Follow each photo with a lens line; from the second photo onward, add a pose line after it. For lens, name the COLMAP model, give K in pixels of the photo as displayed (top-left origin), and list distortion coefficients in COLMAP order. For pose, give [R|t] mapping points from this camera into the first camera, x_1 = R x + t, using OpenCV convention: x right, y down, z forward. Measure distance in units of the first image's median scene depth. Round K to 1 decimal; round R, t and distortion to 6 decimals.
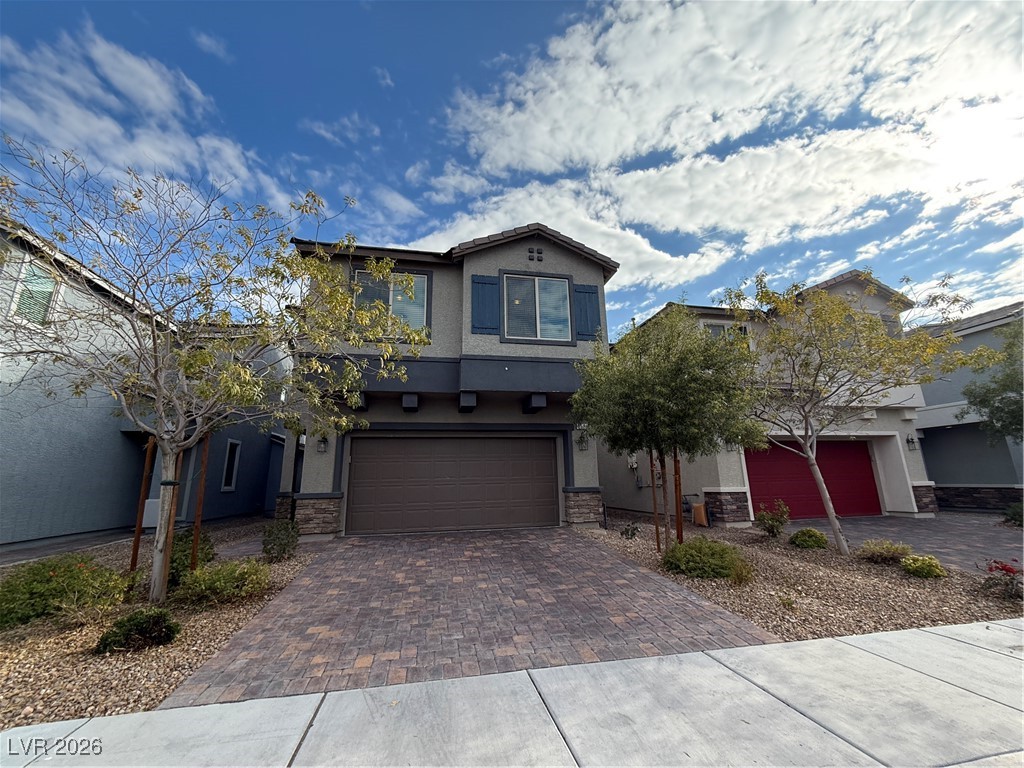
lens RADIAL K [[407.4, 0, 514.3], [0, 407.4, 391.4], [0, 0, 1]] dist [-0.005236, 0.001551]
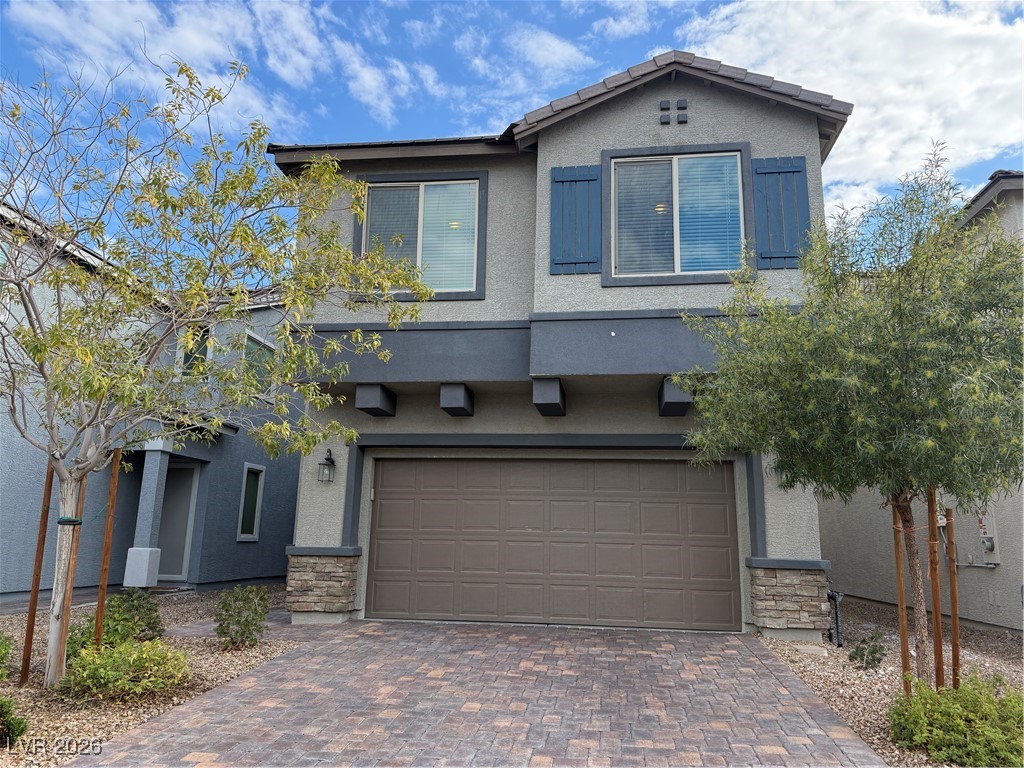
lens RADIAL K [[730.8, 0, 520.7], [0, 730.8, 394.2], [0, 0, 1]] dist [0.065389, -0.060164]
pose [[0.943564, -0.024312, -0.330295, 0.169776], [0.030871, 0.999416, 0.014624, 0.005530], [0.329747, -0.023995, 0.943764, 0.029565]]
